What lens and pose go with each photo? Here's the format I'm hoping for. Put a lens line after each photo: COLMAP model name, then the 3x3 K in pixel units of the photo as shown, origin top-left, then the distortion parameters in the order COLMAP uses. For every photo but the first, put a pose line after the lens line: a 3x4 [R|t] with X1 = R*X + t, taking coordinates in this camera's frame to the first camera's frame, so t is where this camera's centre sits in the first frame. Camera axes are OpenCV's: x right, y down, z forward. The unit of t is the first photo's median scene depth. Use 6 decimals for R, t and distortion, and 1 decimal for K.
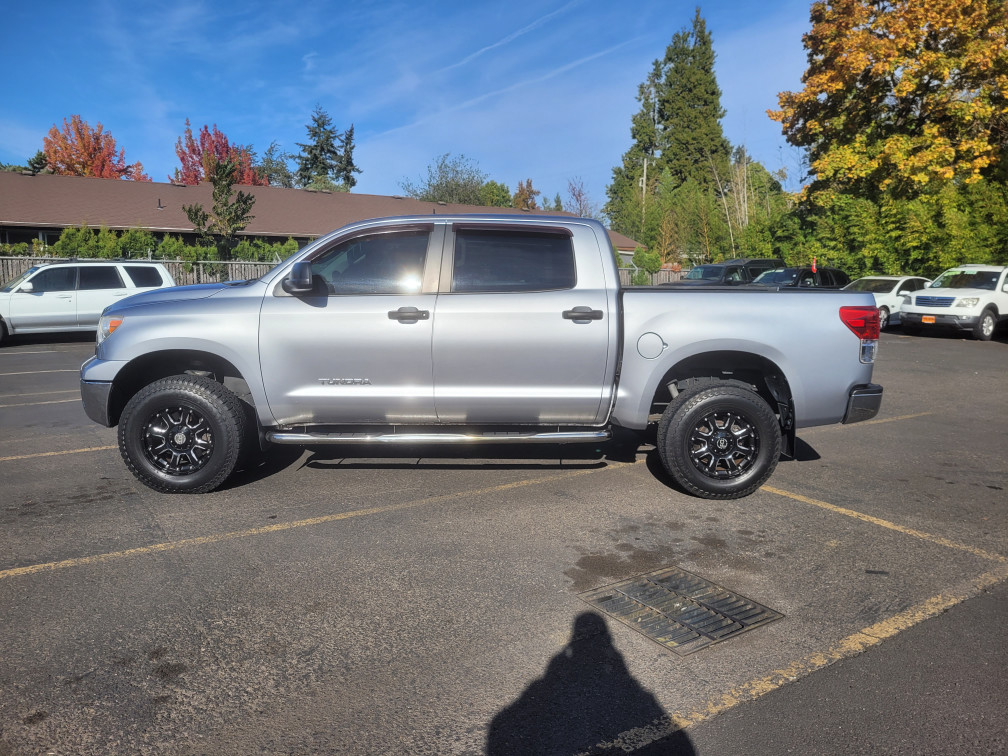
lens RADIAL K [[764.3, 0, 504.0], [0, 764.3, 378.0], [0, 0, 1]] dist [0.008384, 0.003140]
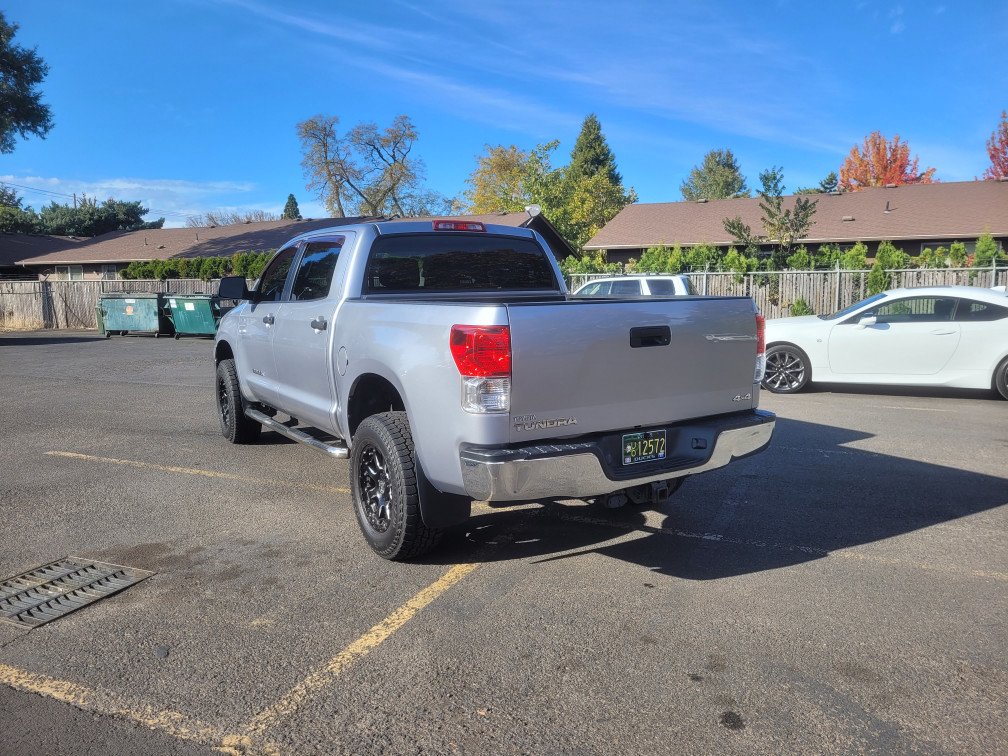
lens RADIAL K [[764.3, 0, 504.0], [0, 764.3, 378.0], [0, 0, 1]] dist [0.008384, 0.003140]
pose [[0.532676, 0.085051, -0.842034, 0.049377], [-0.096458, 0.994555, 0.039437, -0.003511], [0.840804, 0.060214, 0.537980, 0.030878]]
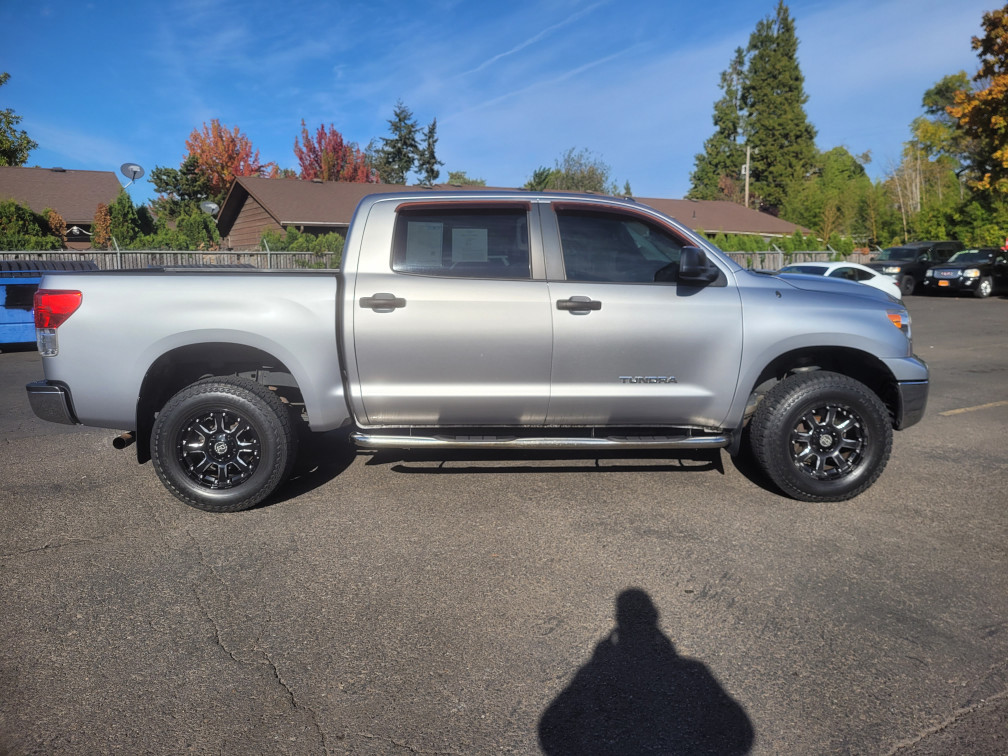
lens RADIAL K [[777.1, 0, 514.6], [0, 777.1, 392.2], [0, 0, 1]] dist [0.001964, -0.007520]
pose [[0.999693, -0.021365, -0.012540, -0.099863], [0.021734, 0.999313, 0.030022, 0.006330], [0.011890, -0.030285, 0.999471, -0.053806]]
